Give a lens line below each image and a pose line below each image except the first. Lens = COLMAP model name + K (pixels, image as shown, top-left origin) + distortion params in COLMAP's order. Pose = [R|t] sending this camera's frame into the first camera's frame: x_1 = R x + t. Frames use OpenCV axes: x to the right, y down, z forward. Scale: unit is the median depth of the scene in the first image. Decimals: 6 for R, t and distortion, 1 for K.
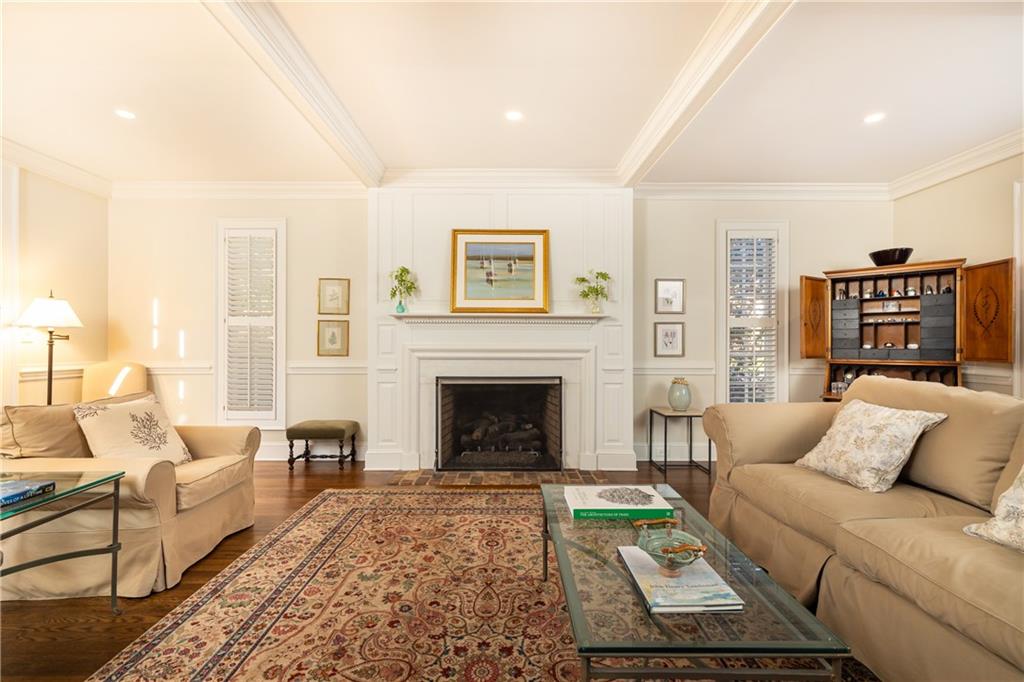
lens RADIAL K [[469.7, 0, 512.0], [0, 469.7, 341.0], [0, 0, 1]] dist [0.000441, 0.000177]
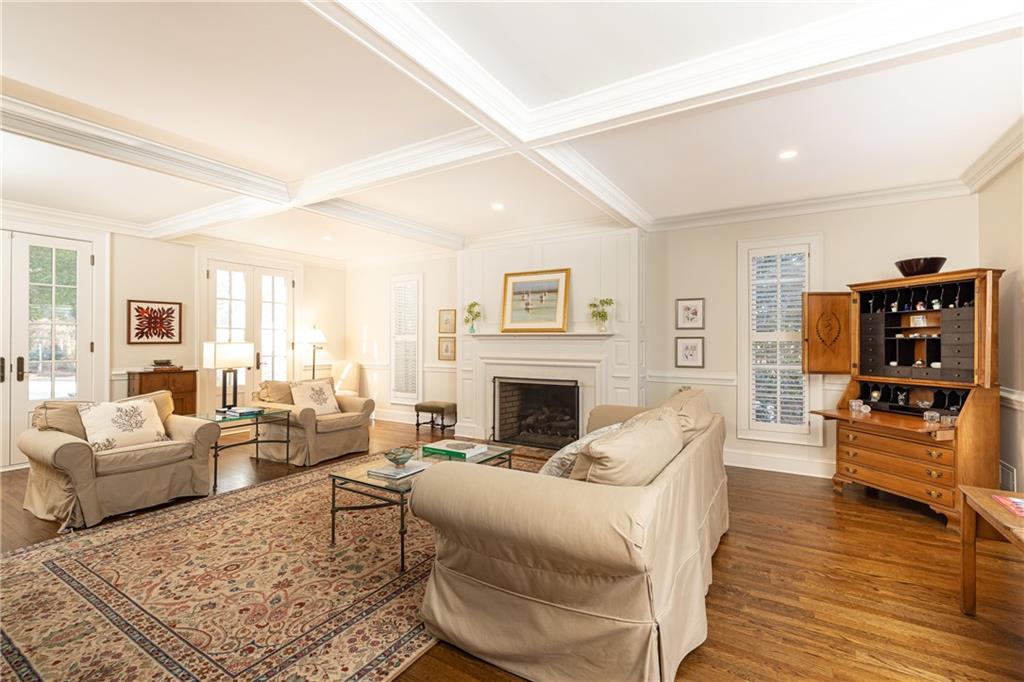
lens RADIAL K [[469.7, 0, 512.0], [0, 469.7, 341.0], [0, 0, 1]] dist [0.000441, 0.000177]
pose [[0.852629, 0.002513, -0.522511, 0.634932], [-0.001403, 0.999996, 0.002520, -0.037074], [0.522515, -0.001415, 0.852629, -0.205196]]
